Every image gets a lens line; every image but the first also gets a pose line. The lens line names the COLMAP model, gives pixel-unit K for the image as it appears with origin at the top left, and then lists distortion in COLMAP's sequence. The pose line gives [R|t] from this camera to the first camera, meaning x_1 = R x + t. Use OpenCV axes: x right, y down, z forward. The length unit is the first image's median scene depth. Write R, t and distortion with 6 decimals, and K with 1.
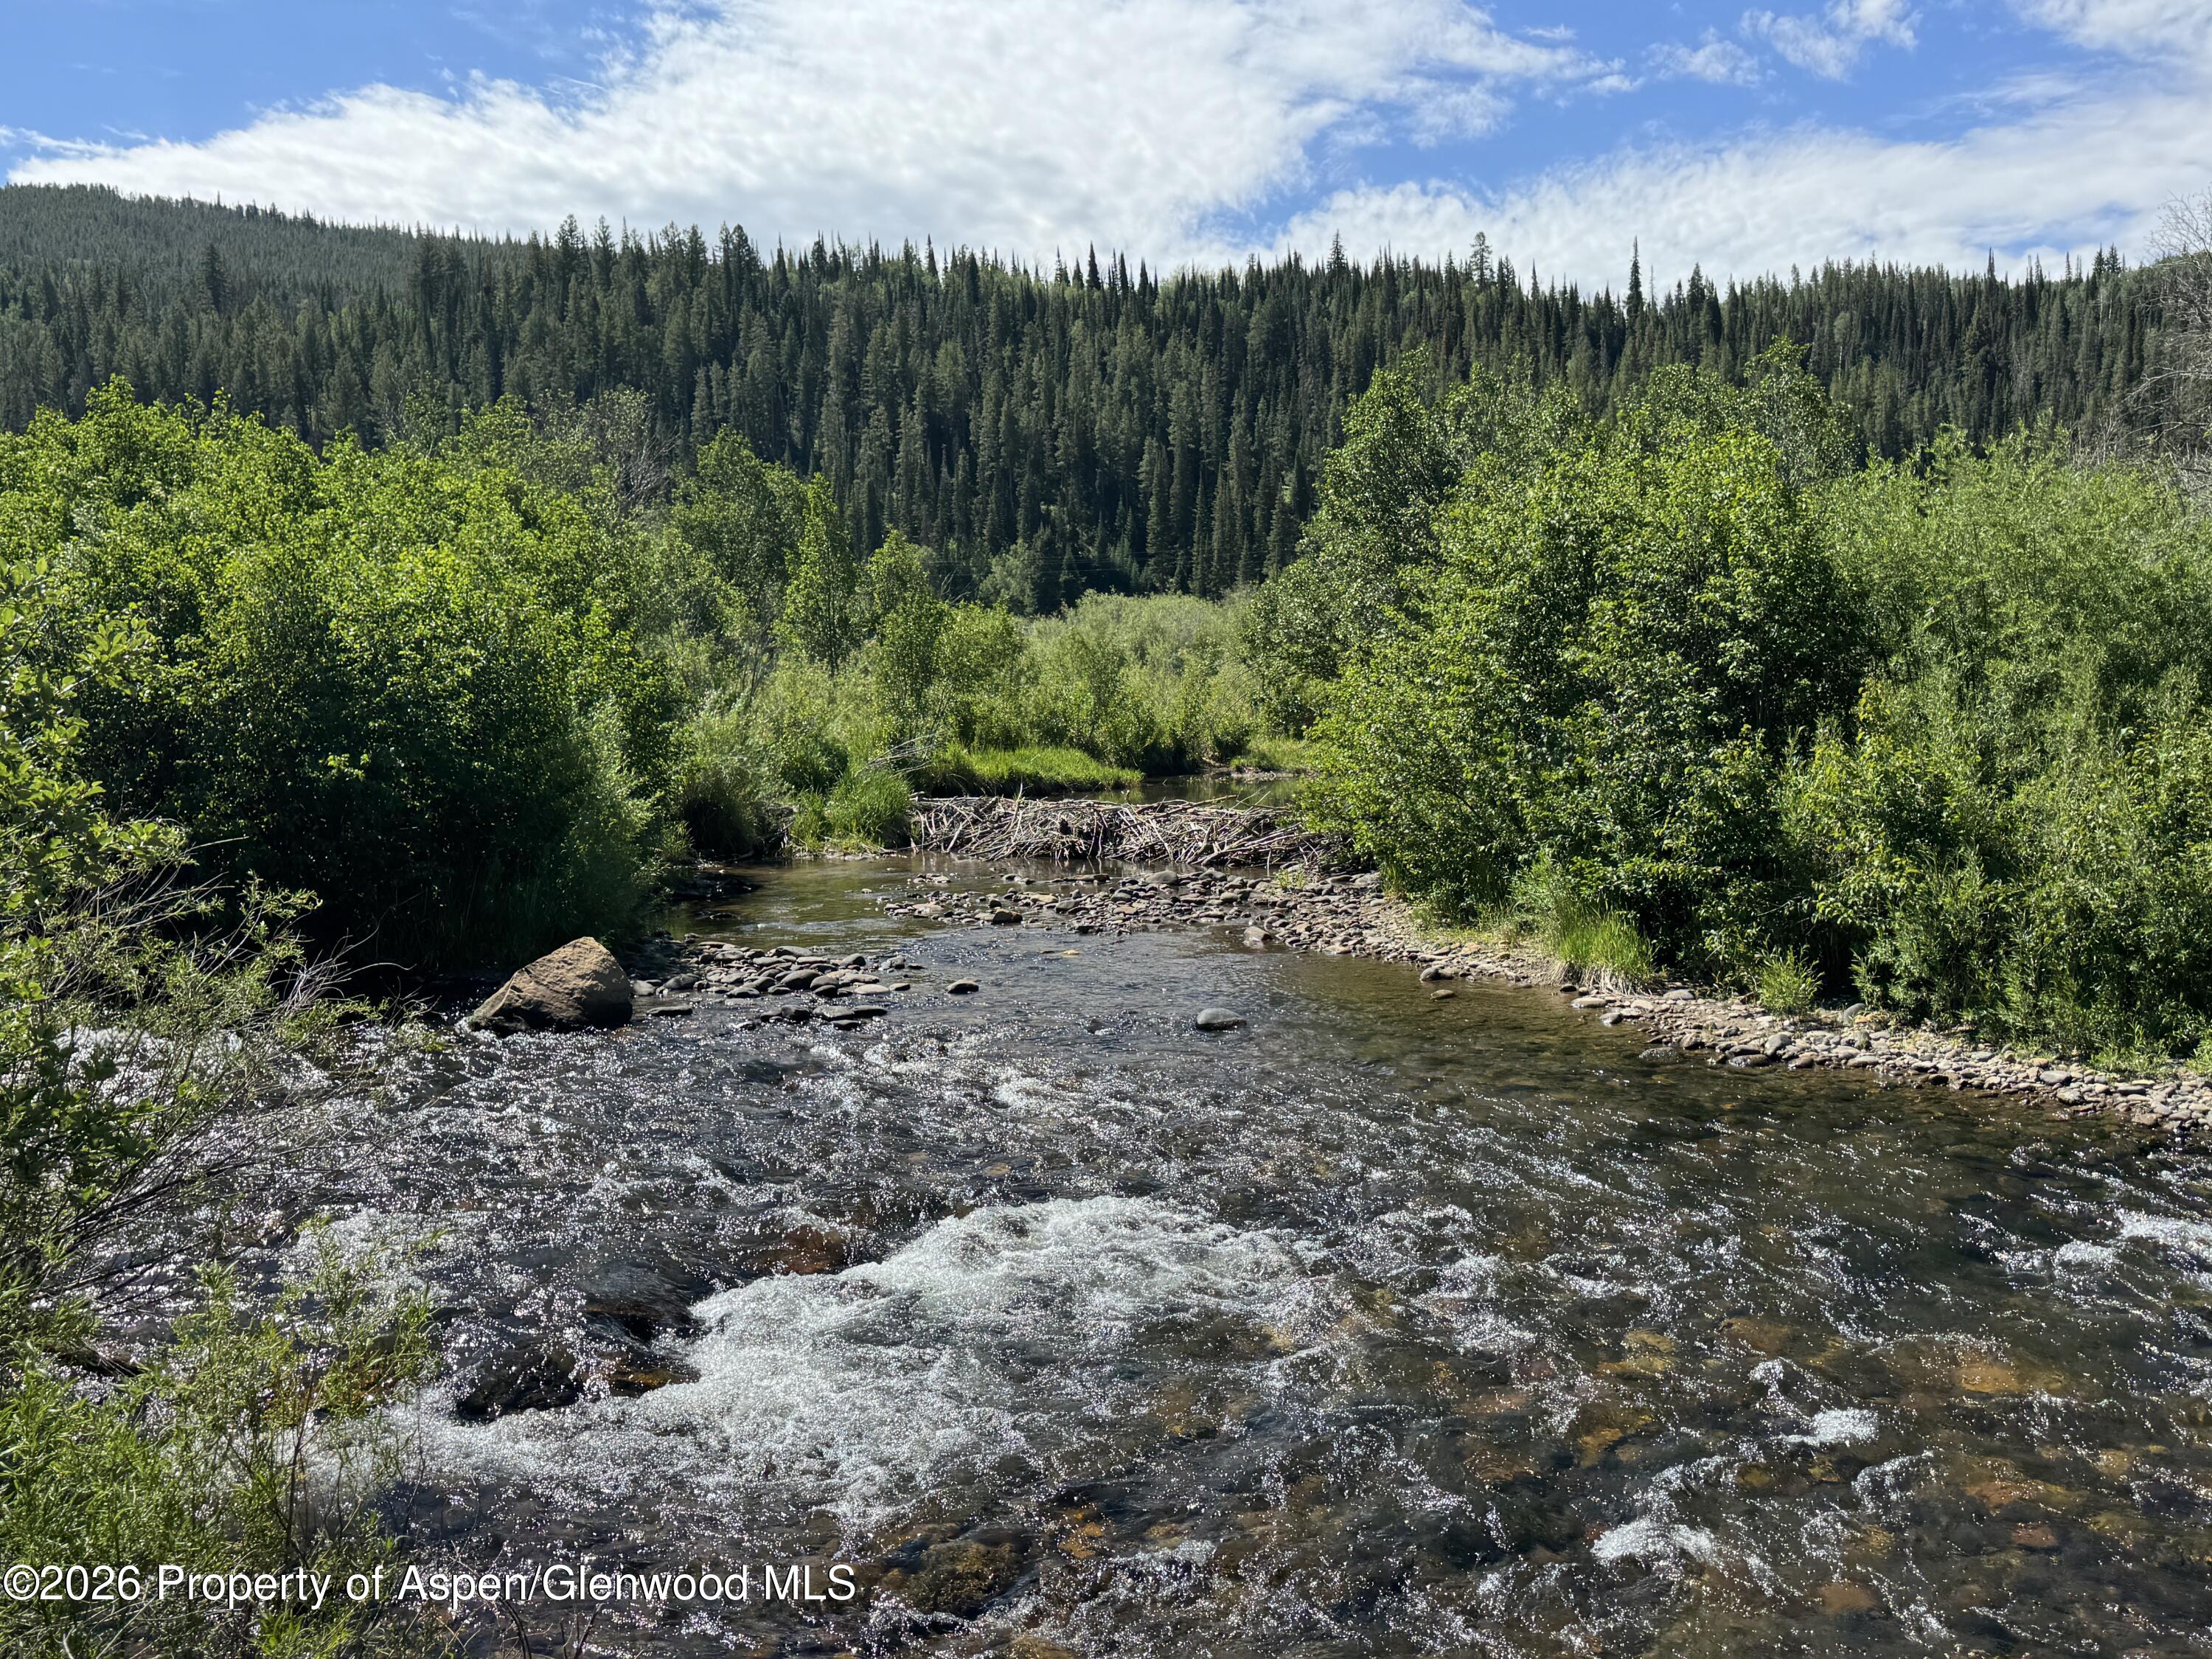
lens RADIAL K [[1849.4, 0, 1106.0], [0, 1849.4, 829.5], [0, 0, 1]] dist [0.084375, -0.131279]
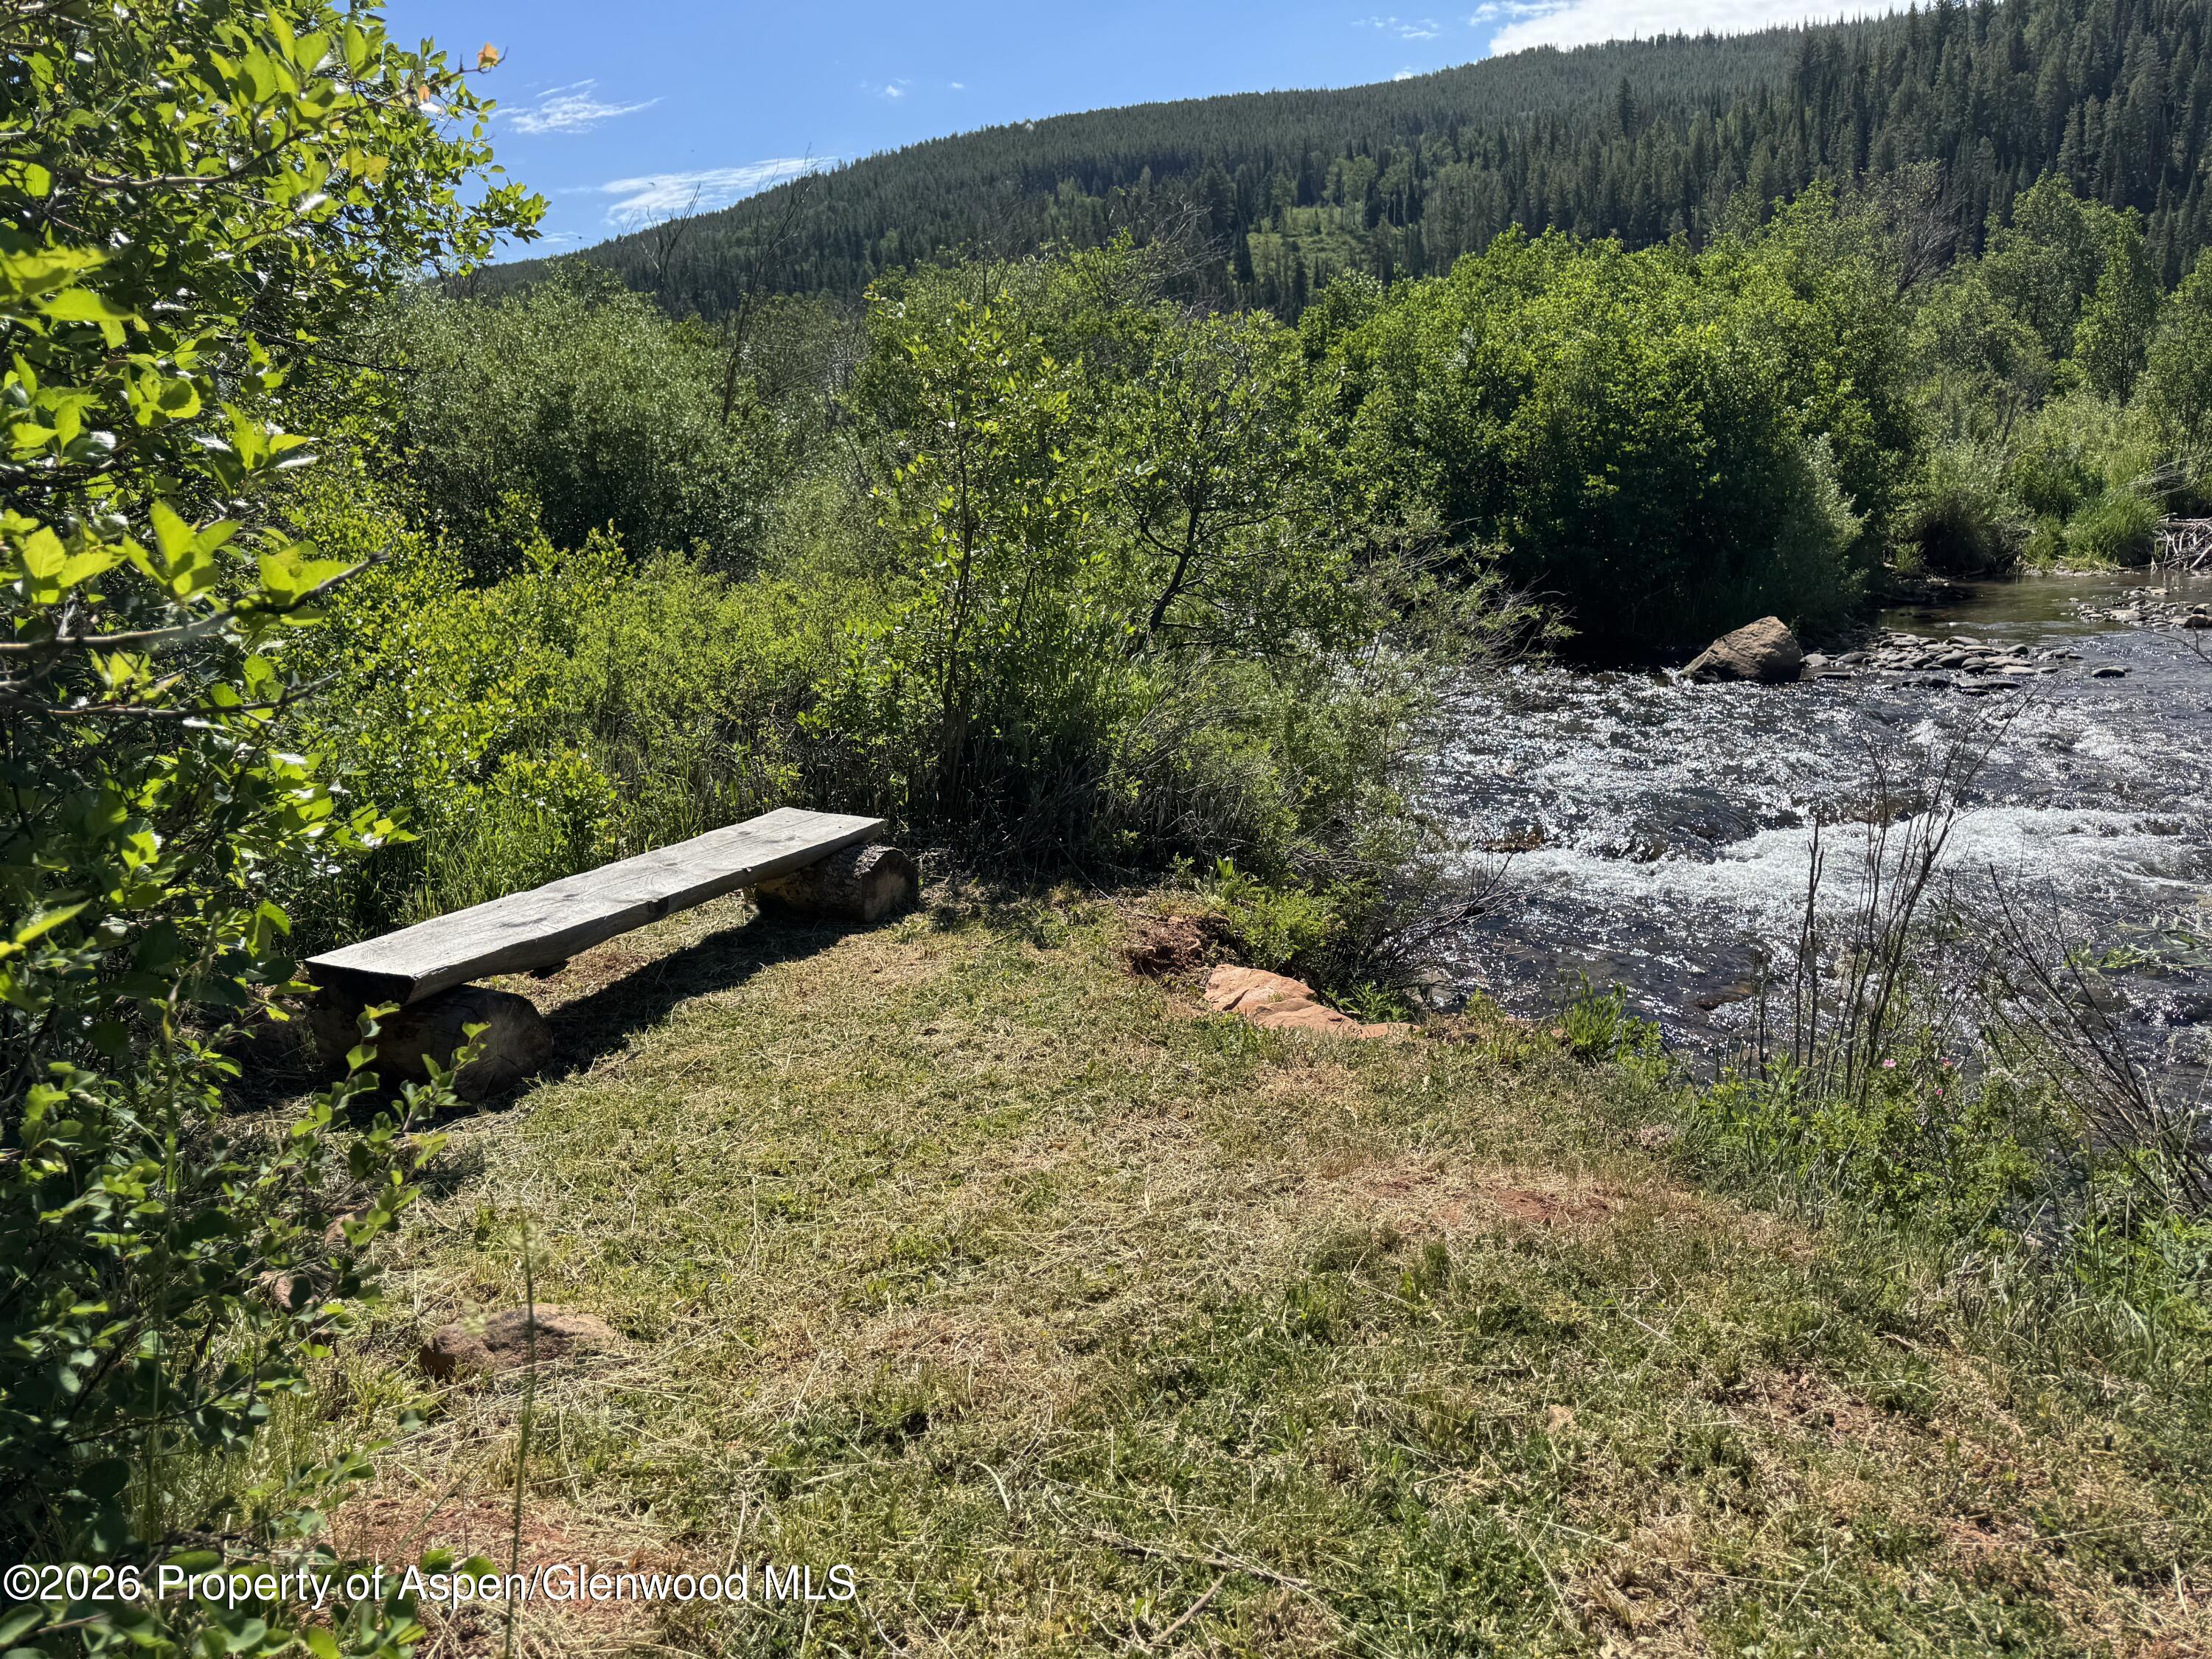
lens RADIAL K [[1540.2, 0, 1106.0], [0, 1540.2, 829.5], [0, 0, 1]] dist [-0.001586, 0.002823]
pose [[0.730486, 0.118202, -0.672620, 0.077962], [-0.004673, 0.985750, 0.168154, 0.014494], [0.682911, -0.119691, 0.720629, -0.082252]]
